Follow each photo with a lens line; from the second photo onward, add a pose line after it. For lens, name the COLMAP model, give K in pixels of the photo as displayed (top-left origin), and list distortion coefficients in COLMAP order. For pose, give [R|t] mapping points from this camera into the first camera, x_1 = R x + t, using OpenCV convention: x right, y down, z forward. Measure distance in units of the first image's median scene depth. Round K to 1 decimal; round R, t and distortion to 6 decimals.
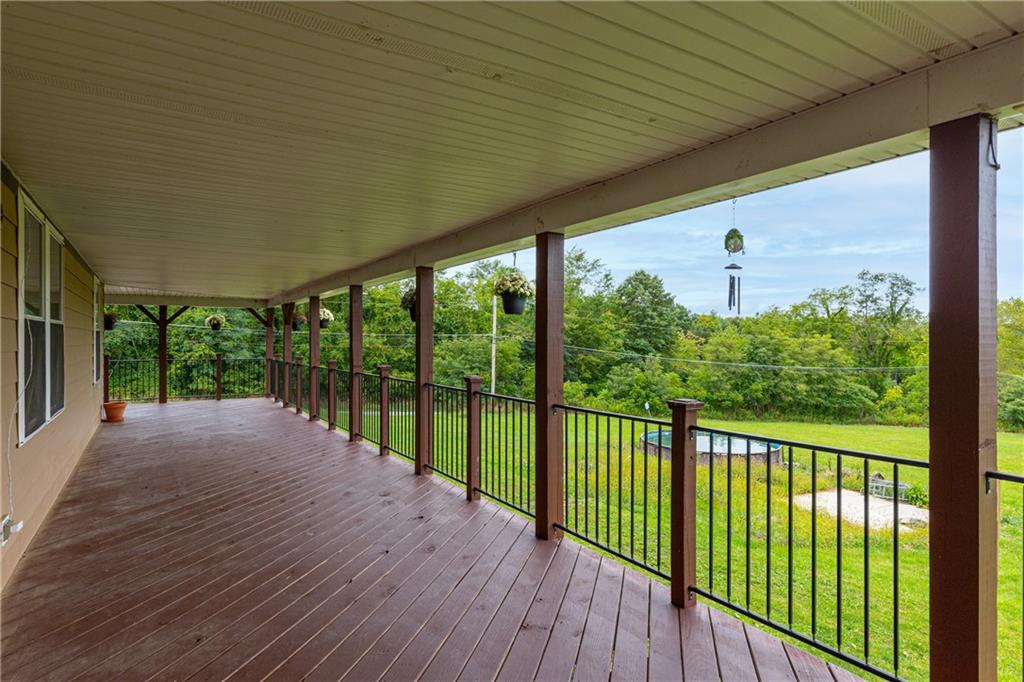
lens RADIAL K [[579.3, 0, 512.0], [0, 579.3, 341.0], [0, 0, 1]] dist [-0.000246, -0.000161]
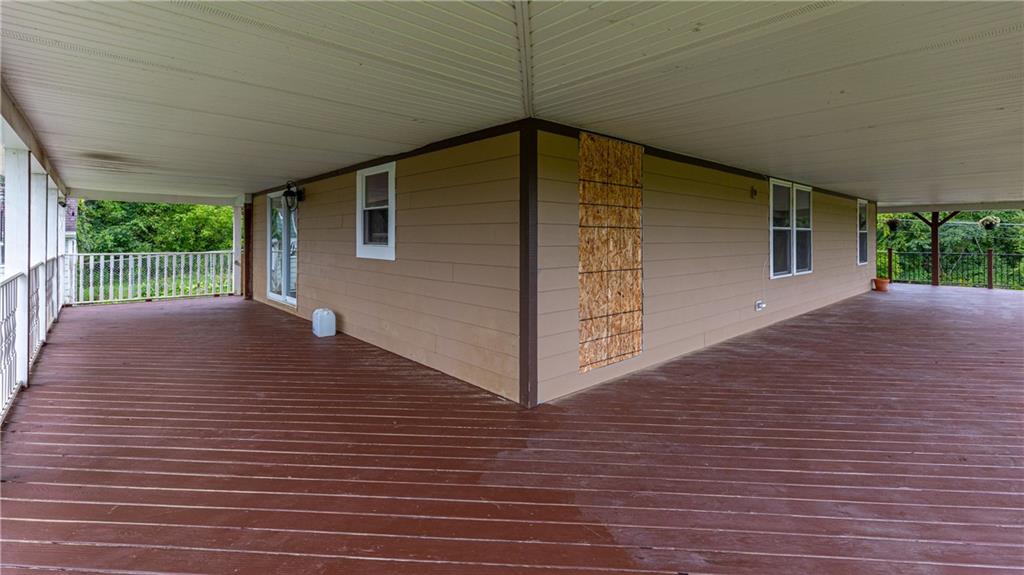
lens RADIAL K [[464.2, 0, 512.0], [0, 464.2, 287.5], [0, 0, 1]] dist [0.000139, 0.000030]
pose [[0.166881, 0.106215, -0.980239, 0.301595], [-0.004643, 0.994254, 0.106943, 0.001867], [0.985966, -0.013296, 0.166415, -0.142775]]
